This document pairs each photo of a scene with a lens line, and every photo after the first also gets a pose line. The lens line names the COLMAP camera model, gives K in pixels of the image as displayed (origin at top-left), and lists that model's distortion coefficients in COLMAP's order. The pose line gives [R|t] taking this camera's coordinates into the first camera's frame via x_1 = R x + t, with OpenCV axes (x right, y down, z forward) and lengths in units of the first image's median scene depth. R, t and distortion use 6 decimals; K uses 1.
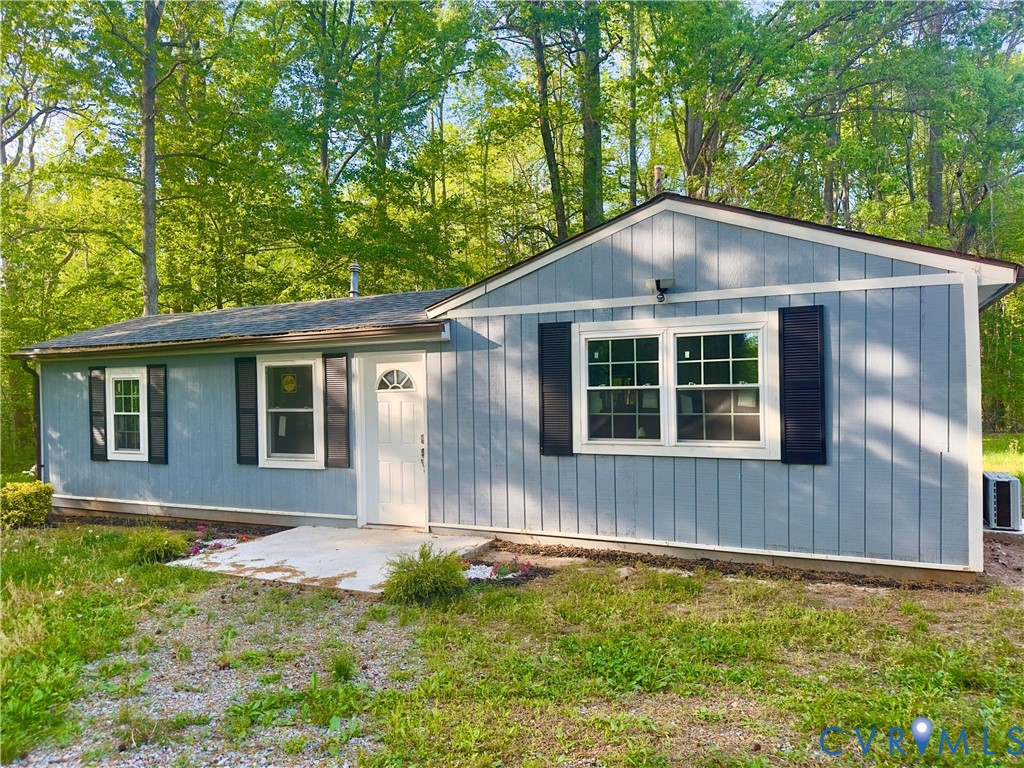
lens RADIAL K [[716.3, 0, 507.5], [0, 716.3, 388.3], [0, 0, 1]] dist [0.079537, -0.108059]
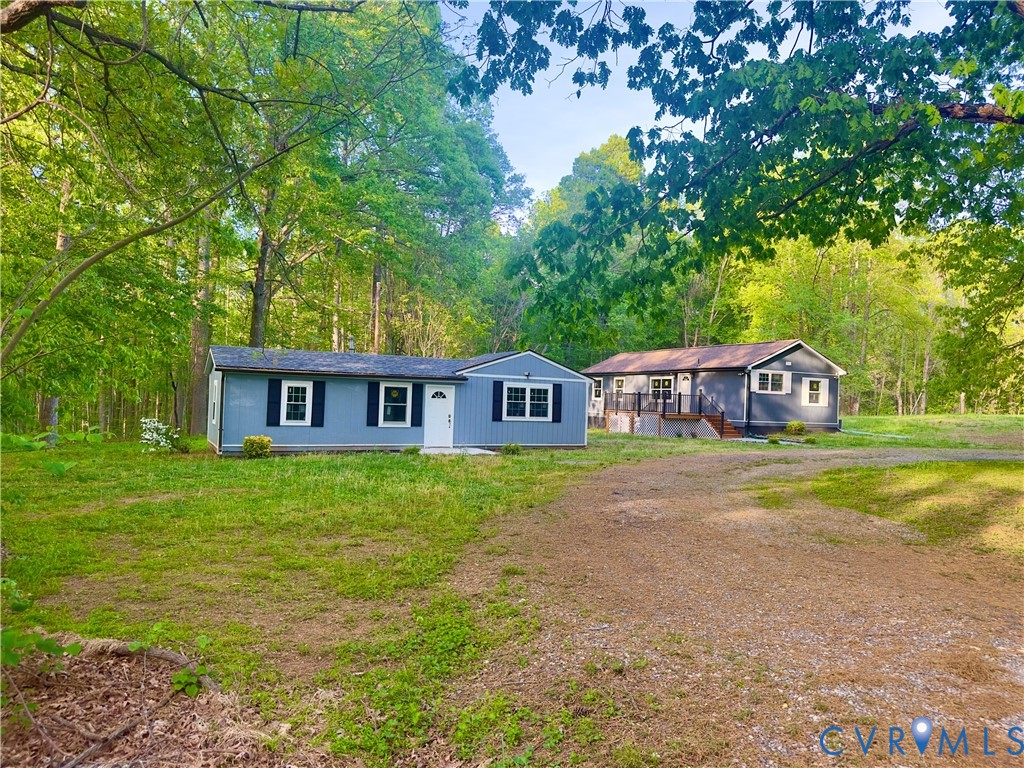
lens RADIAL K [[716.3, 0, 507.5], [0, 716.3, 388.3], [0, 0, 1]] dist [0.079537, -0.108059]
pose [[0.600522, 0.046860, 0.798234, -2.133213], [-0.046869, 0.998628, -0.023364, 0.014392], [-0.798233, -0.023382, 0.601895, -0.858886]]
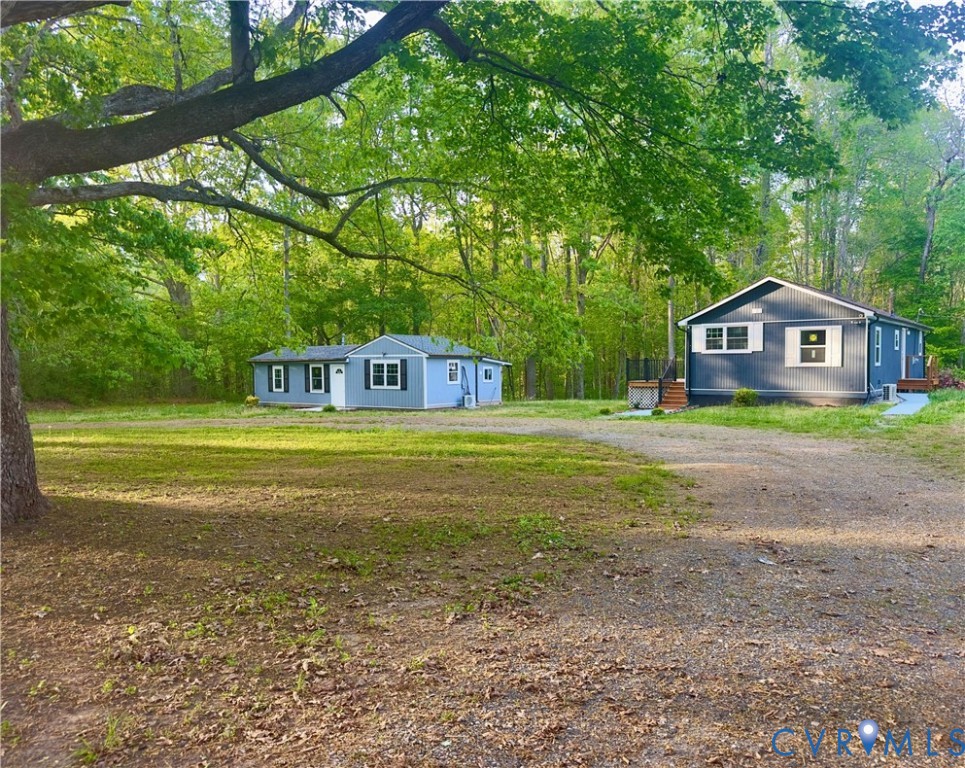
lens RADIAL K [[755.5, 0, 482.5], [0, 755.5, 384.0], [0, 0, 1]] dist [0.003029, -0.001107]
pose [[0.979468, 0.010413, -0.201332, 1.428833], [-0.001812, 0.999079, 0.042859, -0.117772], [0.201593, -0.041614, 0.978585, -2.878849]]
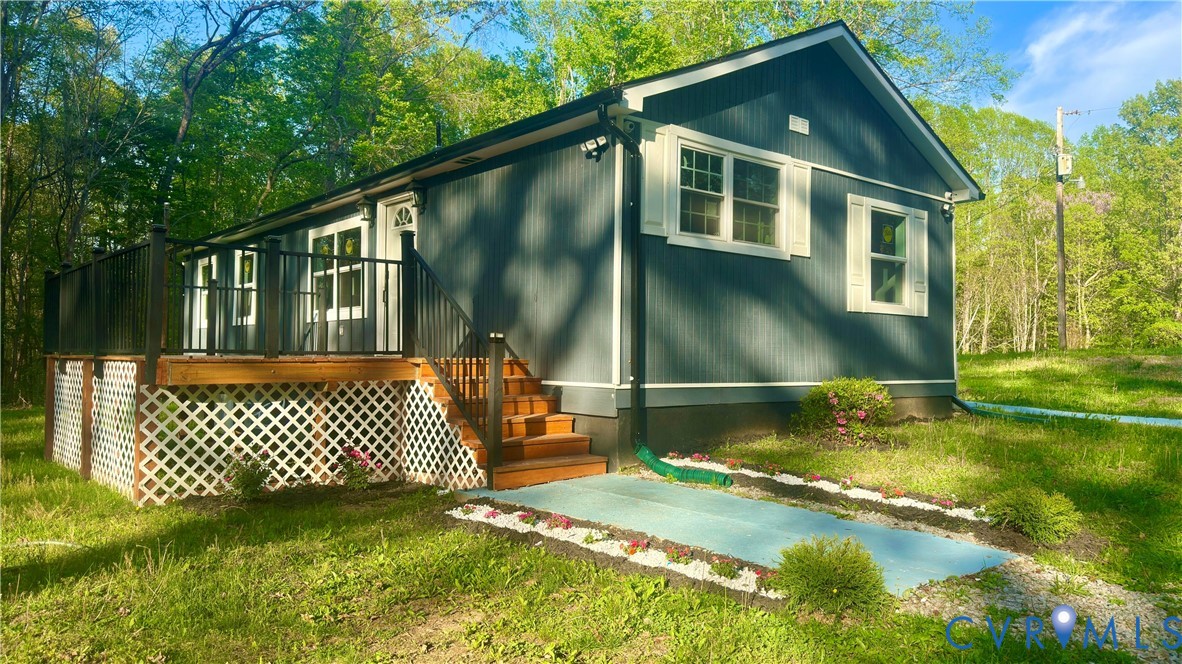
lens RADIAL K [[818.6, 0, 591.0], [0, 818.6, 332.0], [0, 0, 1]] dist [-0.000633, -0.000216]
pose [[0.399187, 0.046985, 0.915665, 0.875024], [-0.022401, 0.998888, -0.041490, 0.019590], [-0.916596, -0.003950, 0.399796, 0.113979]]
